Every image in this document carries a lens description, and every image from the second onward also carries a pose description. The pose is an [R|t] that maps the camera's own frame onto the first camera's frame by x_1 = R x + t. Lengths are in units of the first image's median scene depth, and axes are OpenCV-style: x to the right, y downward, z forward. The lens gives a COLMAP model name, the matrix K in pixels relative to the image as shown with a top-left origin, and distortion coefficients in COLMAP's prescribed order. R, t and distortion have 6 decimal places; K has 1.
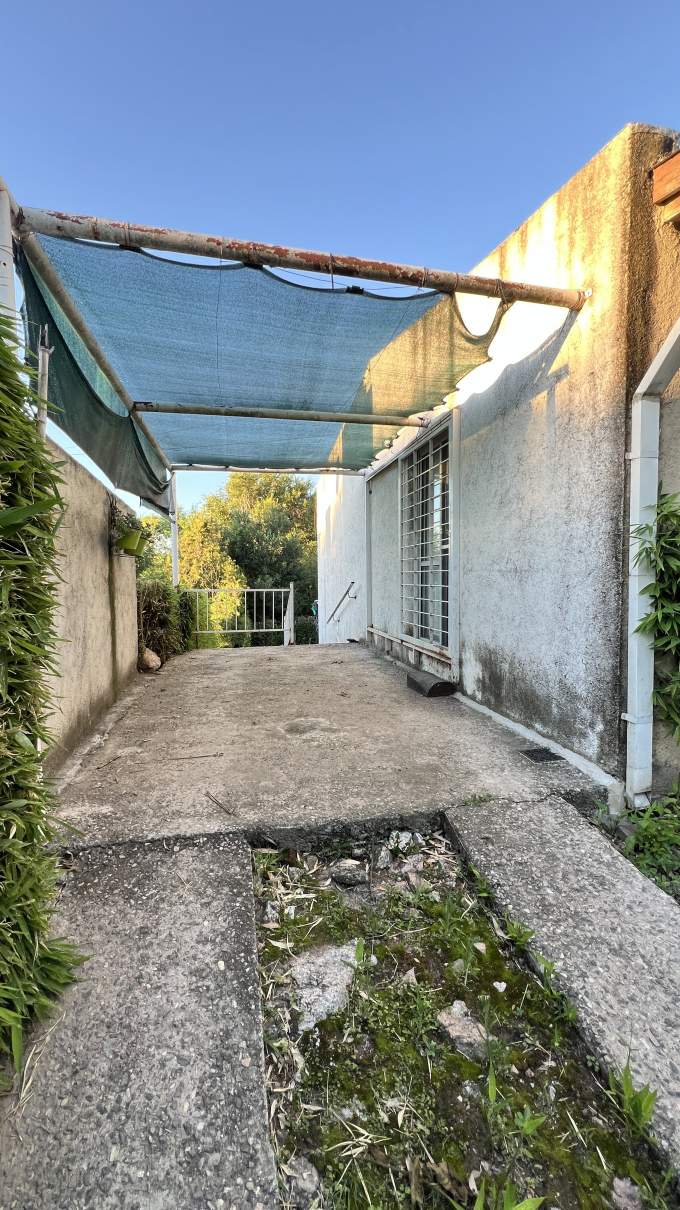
lens RADIAL K [[483.1, 0, 341.4], [0, 483.1, 602.7], [0, 0, 1]] dist [-0.001232, 0.000135]
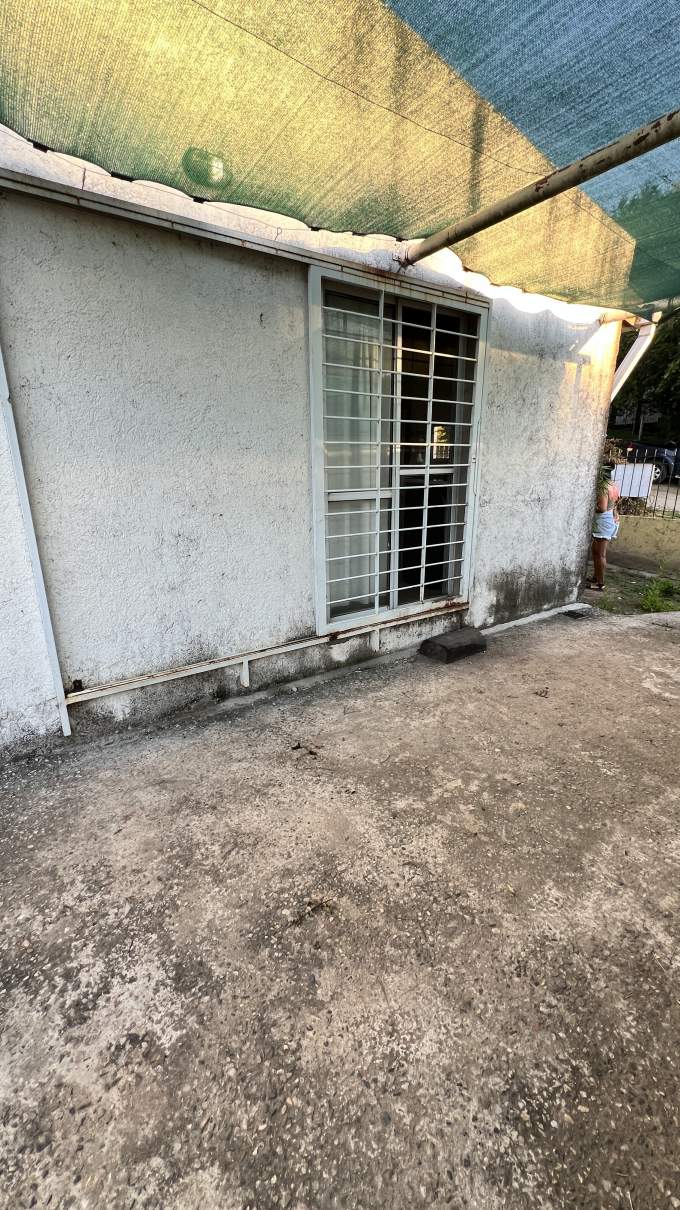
lens RADIAL K [[483.1, 0, 340.1], [0, 483.1, 602.3], [0, 0, 1]] dist [-0.001232, 0.000135]
pose [[-0.373843, -0.245739, 0.894346, -0.612751], [0.059629, 0.955899, 0.287577, -0.197748], [-0.925573, 0.160838, -0.342703, 1.895144]]
